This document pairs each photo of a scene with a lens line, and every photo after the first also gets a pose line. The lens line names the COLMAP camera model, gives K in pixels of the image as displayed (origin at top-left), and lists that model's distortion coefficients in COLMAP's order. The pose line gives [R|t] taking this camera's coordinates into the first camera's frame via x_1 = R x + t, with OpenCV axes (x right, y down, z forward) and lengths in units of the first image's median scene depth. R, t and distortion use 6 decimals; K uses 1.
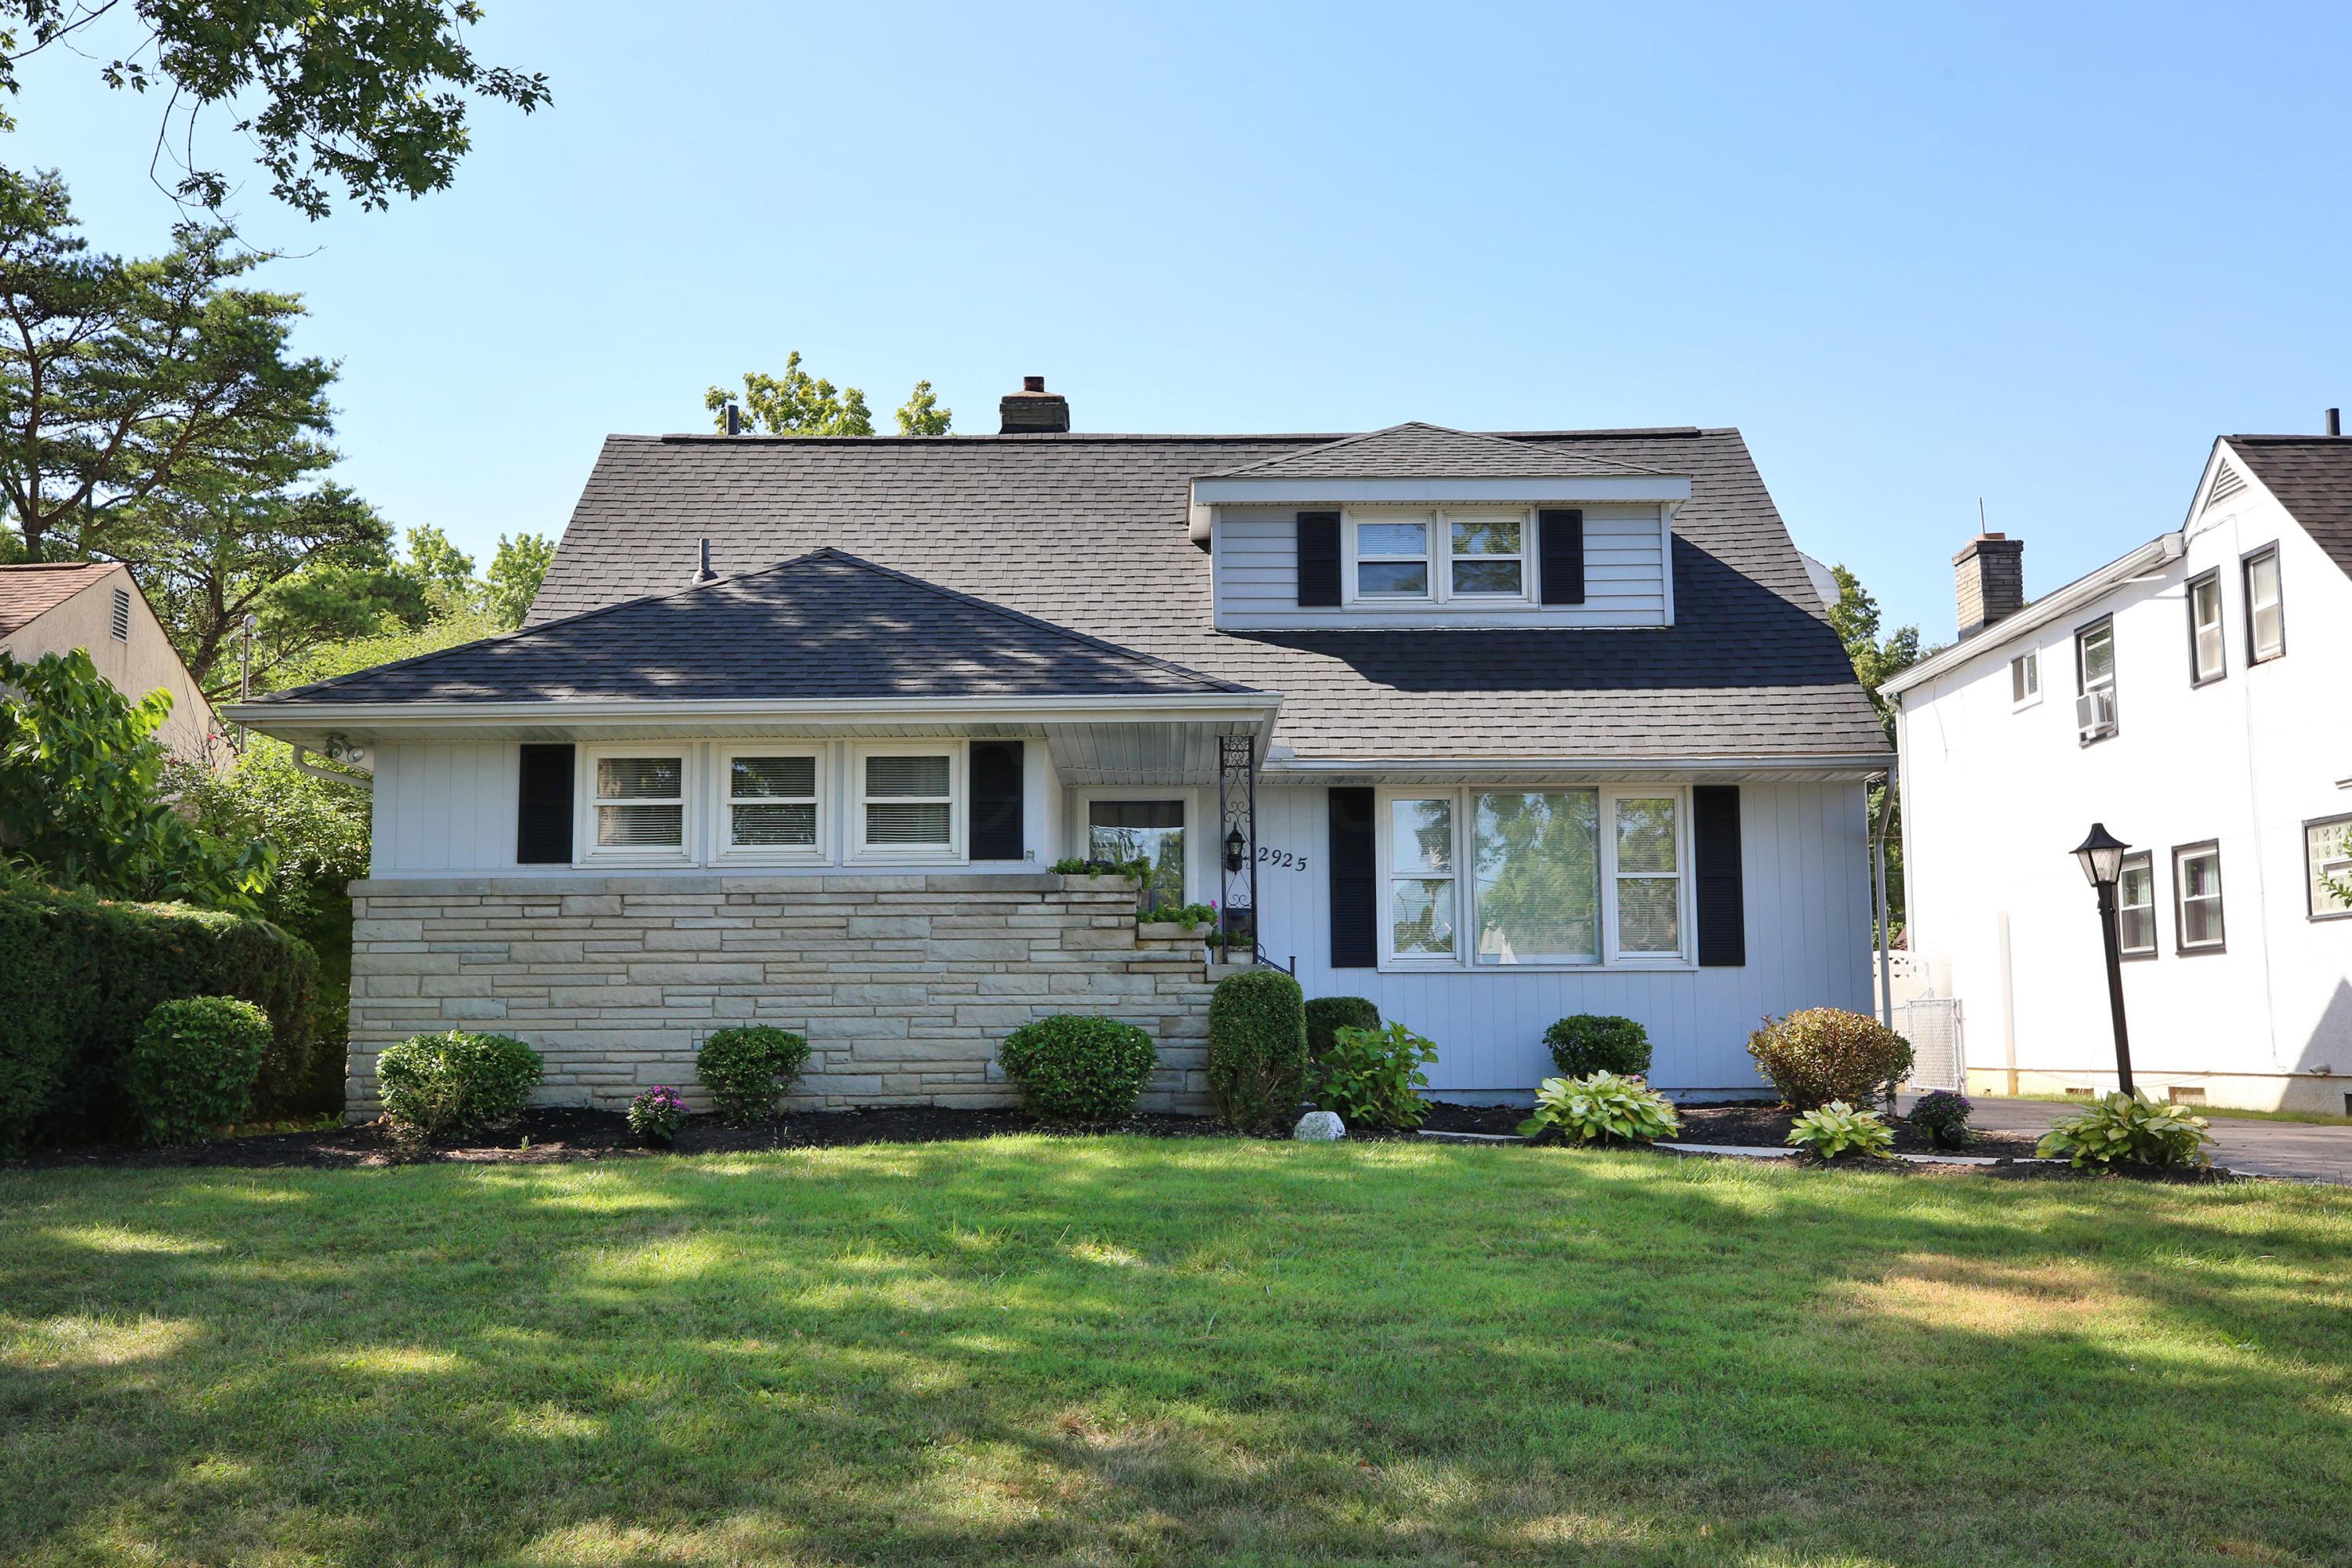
lens RADIAL K [[2416.2, 0, 1172.2], [0, 2416.2, 784.8], [0, 0, 1]] dist [0.023665, 0.000000]
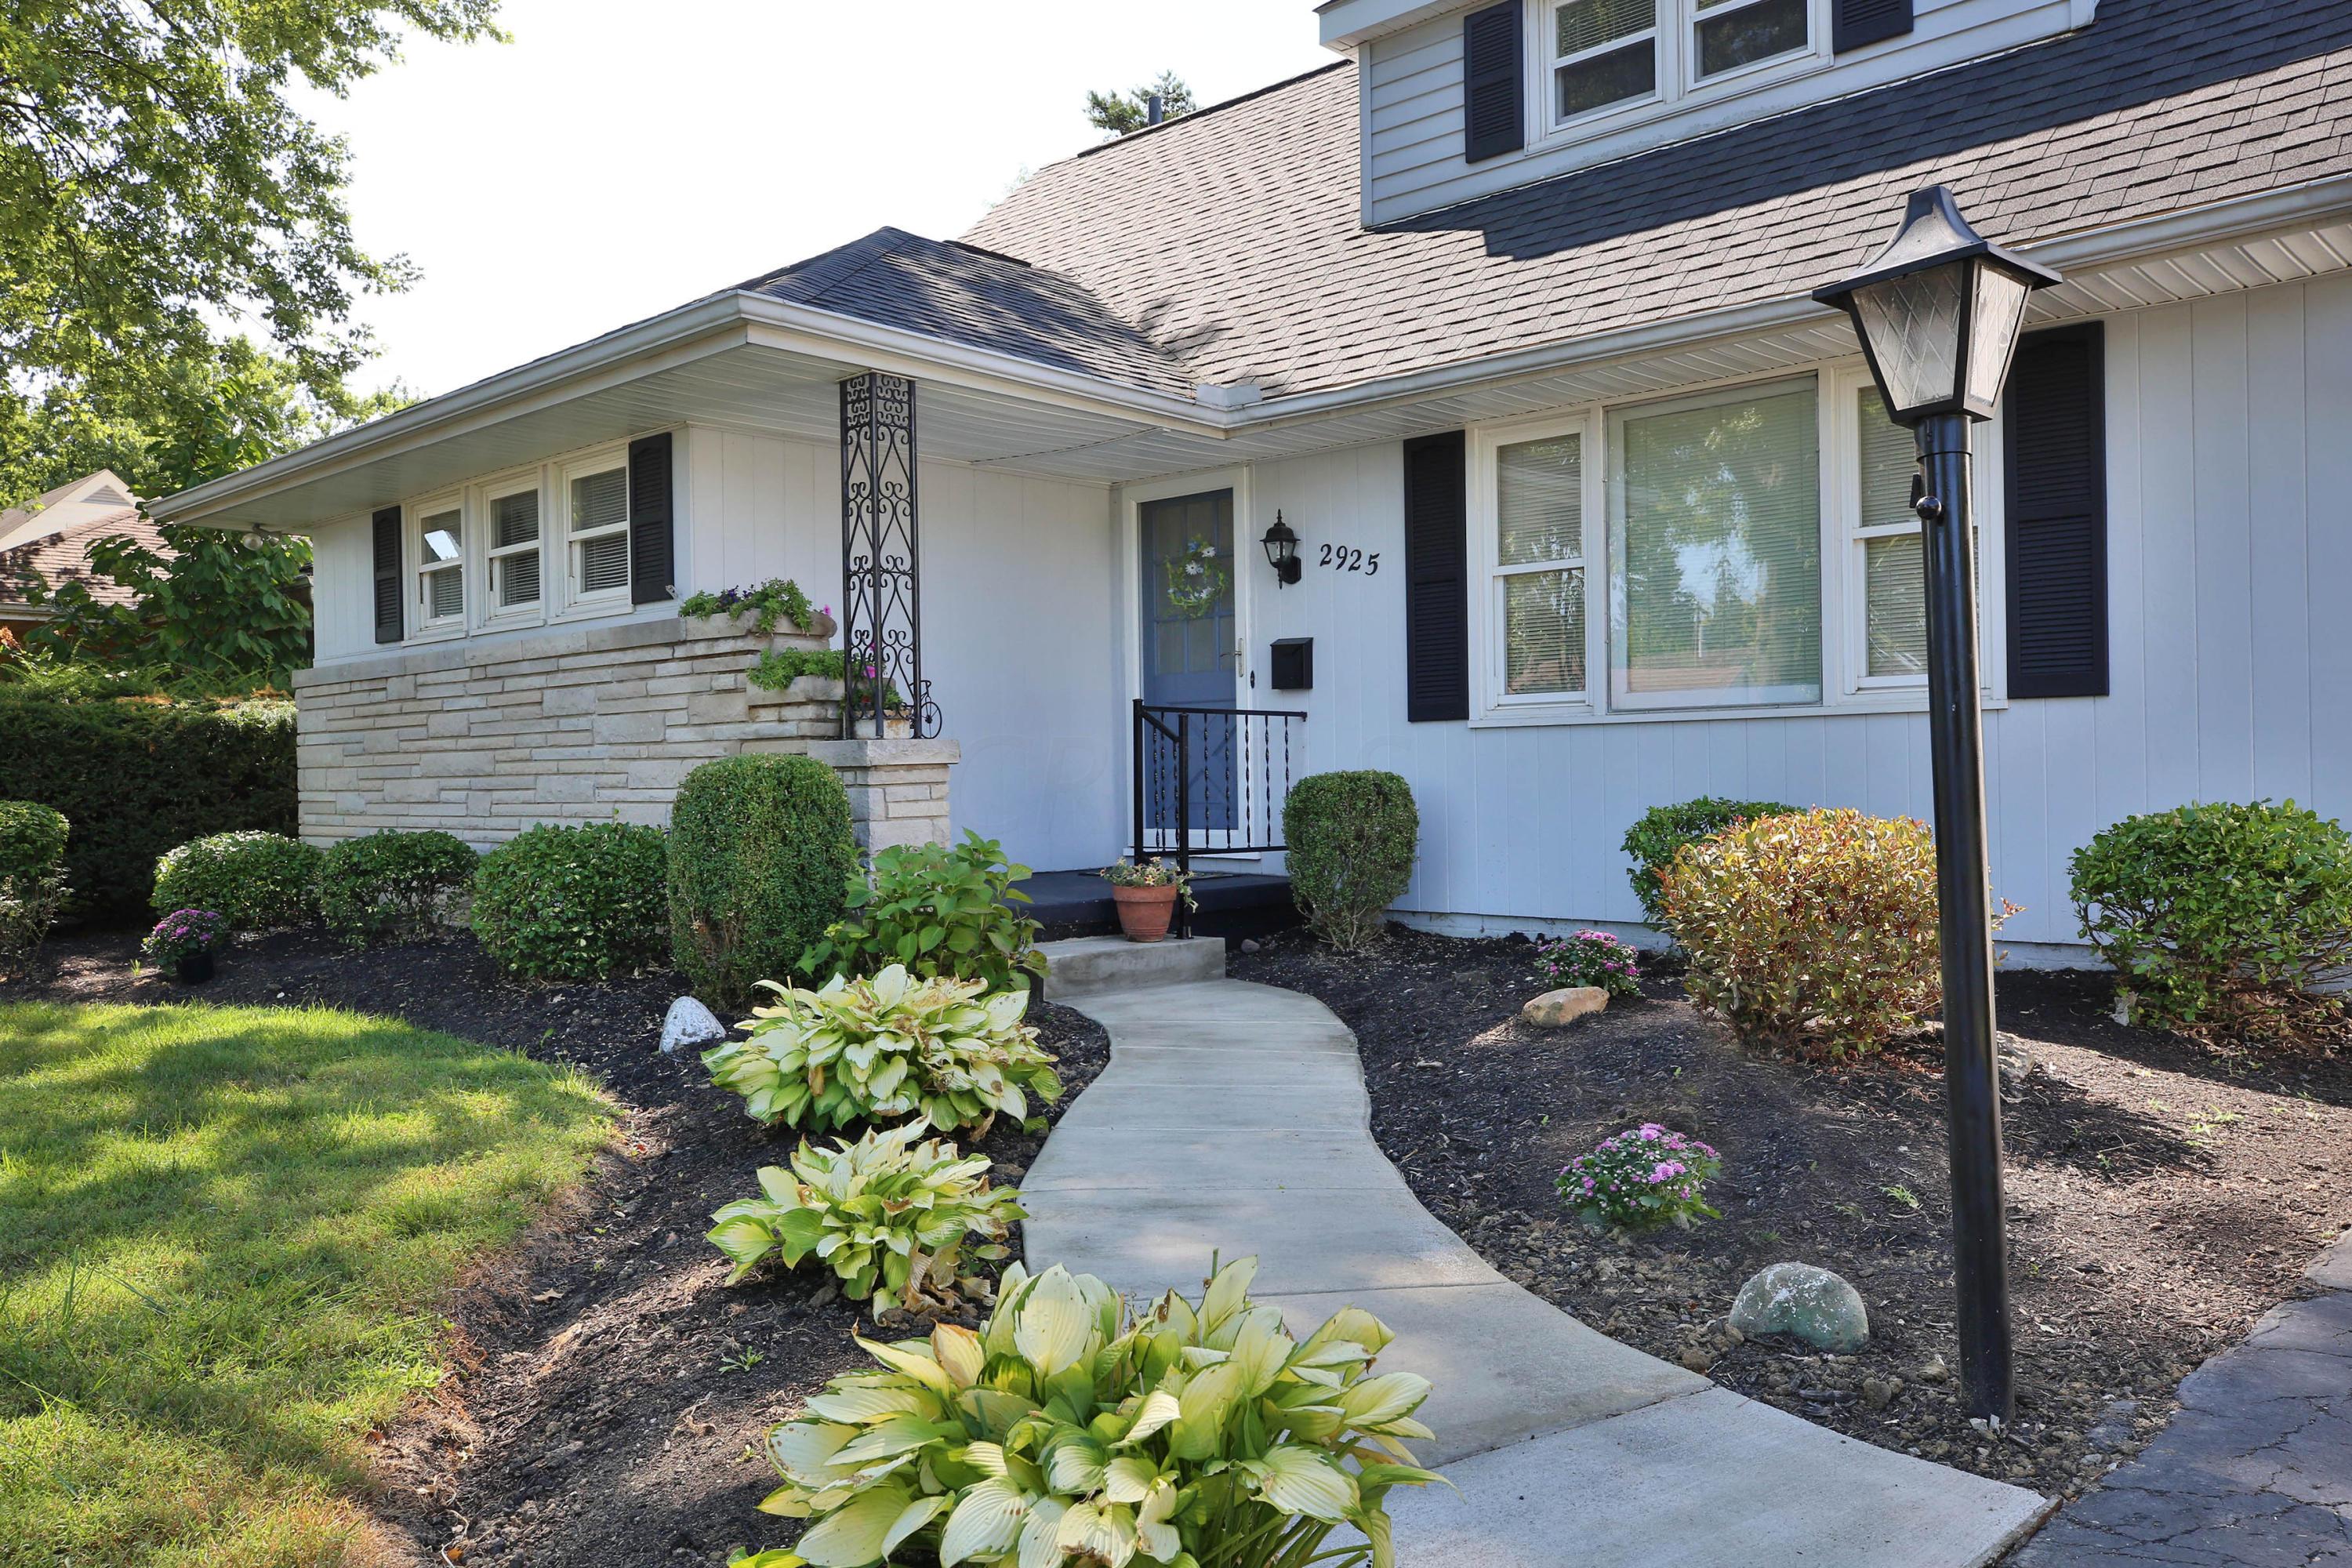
lens RADIAL K [[1804.0, 0, 1167.0], [0, 1804.0, 787.8], [0, 0, 1]] dist [-0.000853, 0.002051]
pose [[0.705375, 0.000722, -0.708834, 0.421469], [0.090762, 0.991676, 0.091329, 0.050611], [0.702999, -0.128756, 0.699438, 0.720758]]
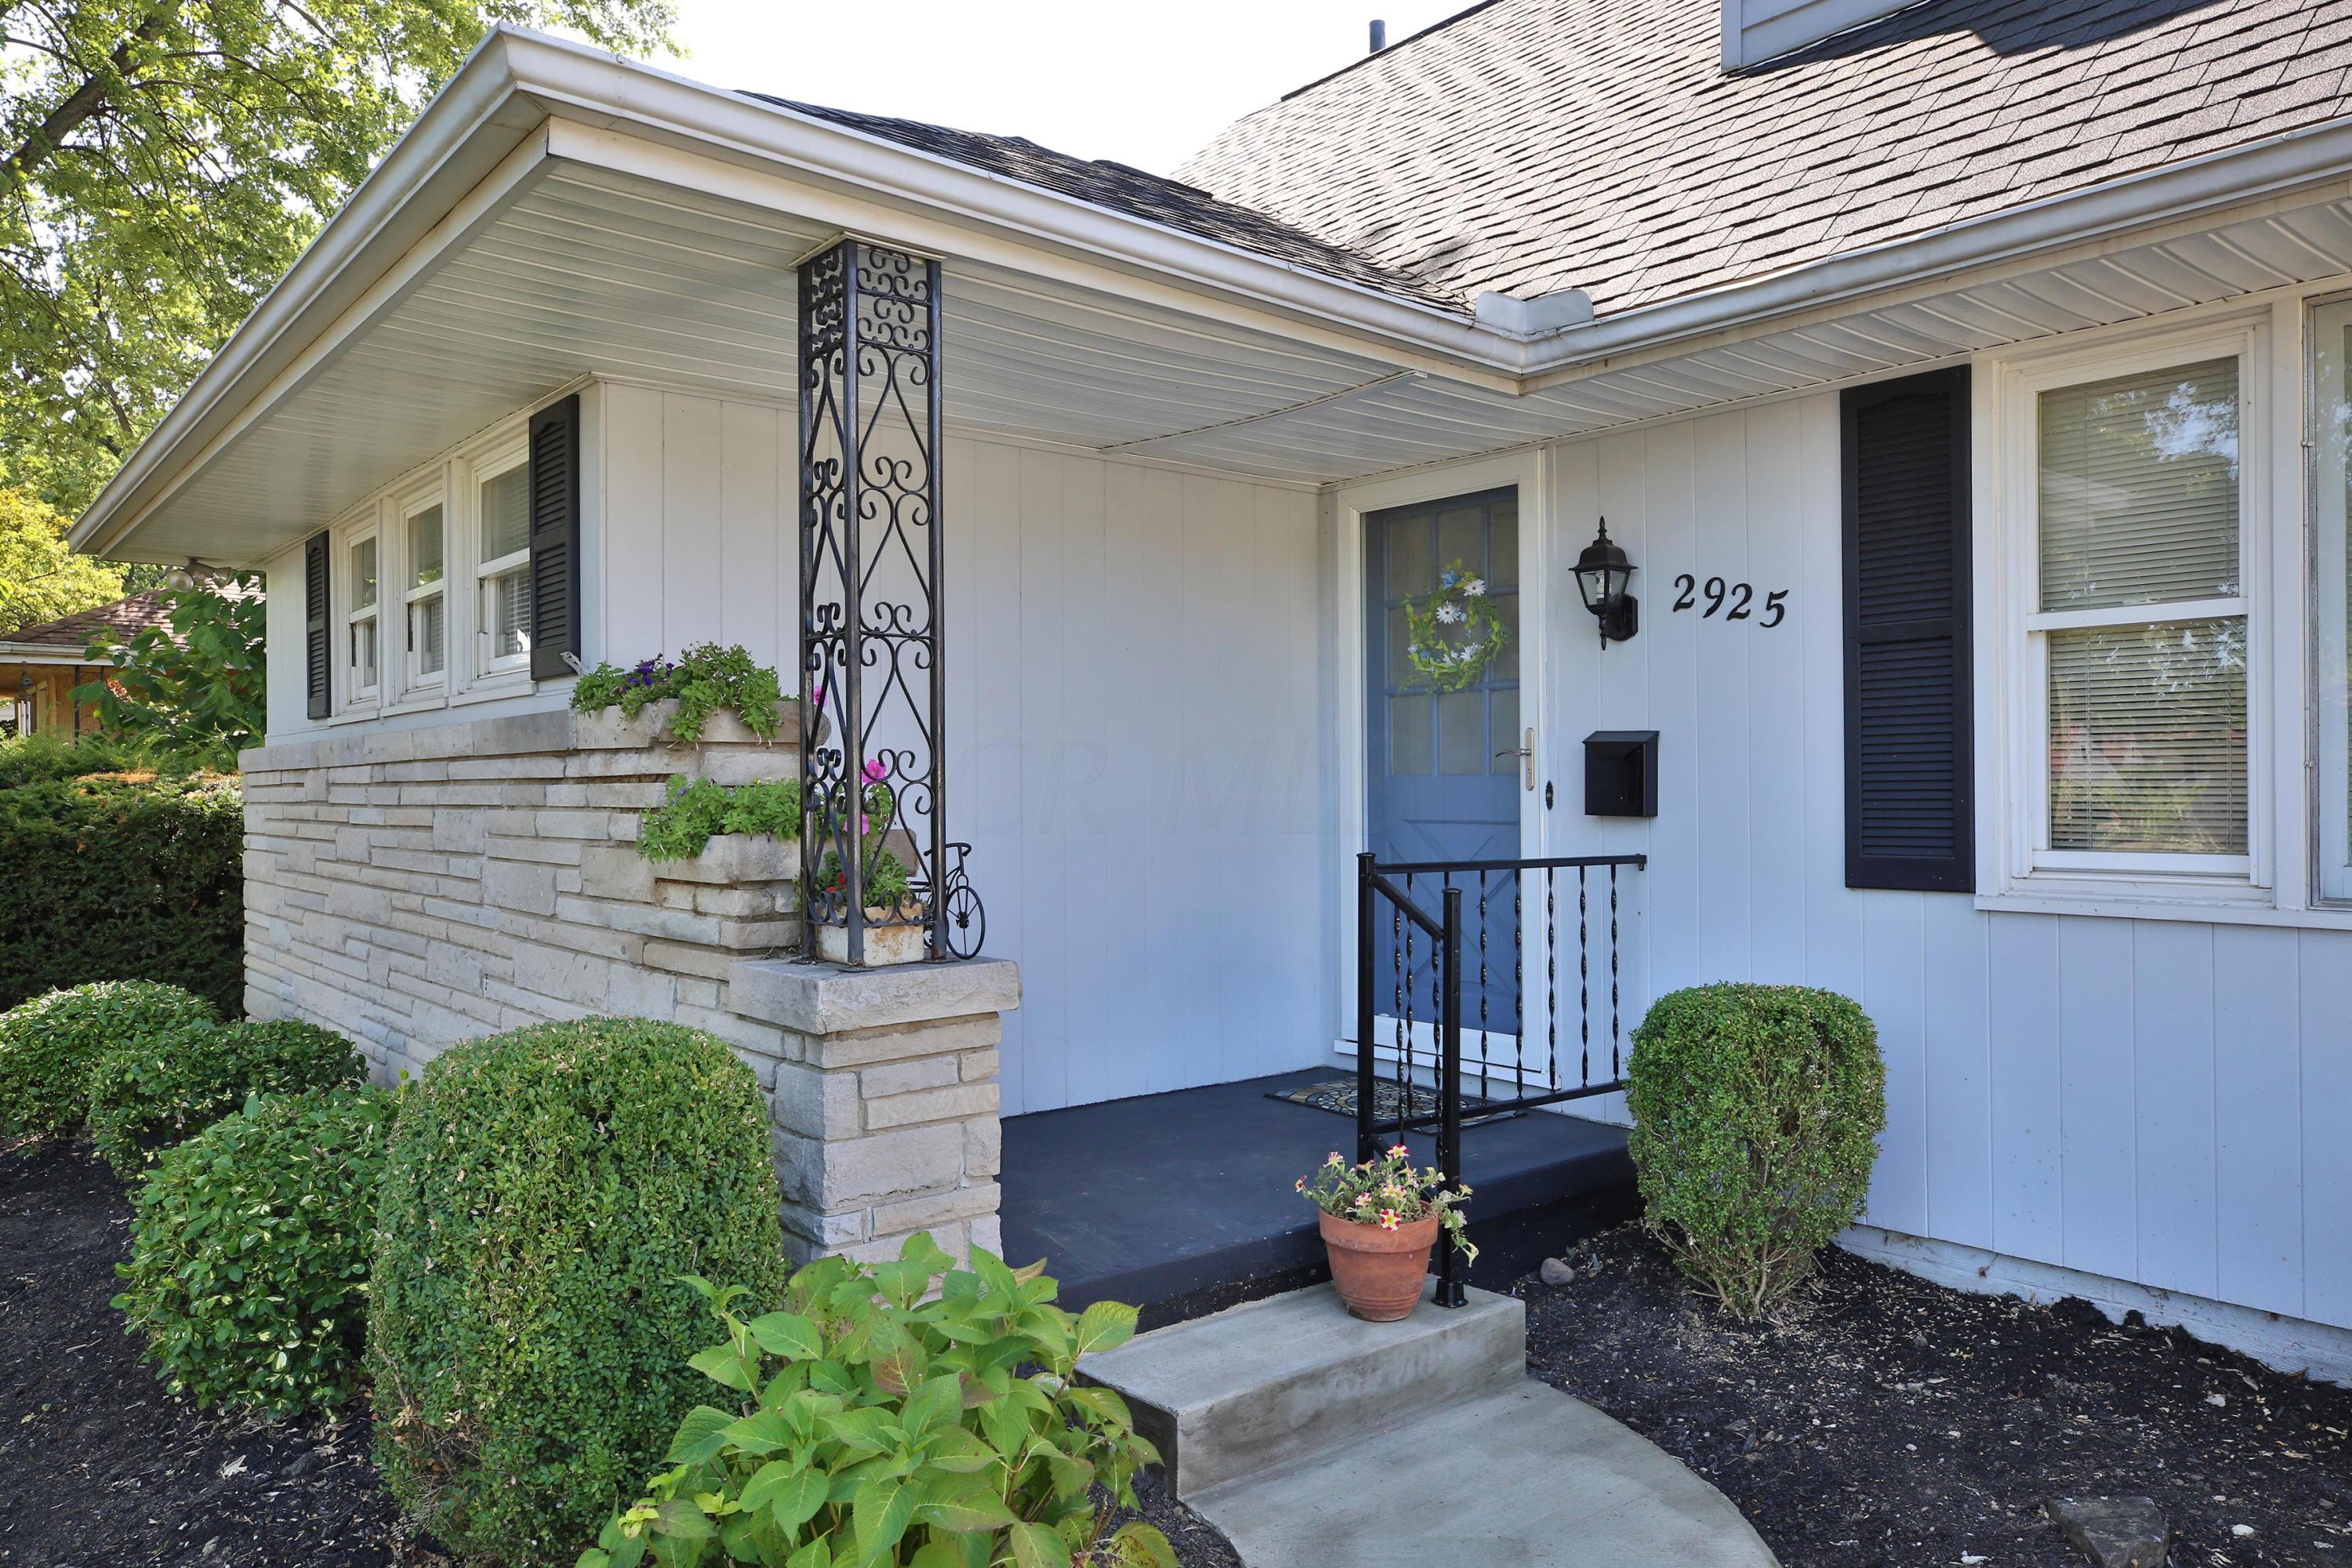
lens RADIAL K [[1628.8, 0, 1171.6], [0, 1628.8, 778.2], [0, 0, 1]] dist [-0.012053, -0.002334]
pose [[0.616500, -0.001621, -0.787353, 0.228314], [0.091678, 0.993344, 0.069739, 0.038435], [0.781999, -0.115177, 0.612545, 0.903554]]
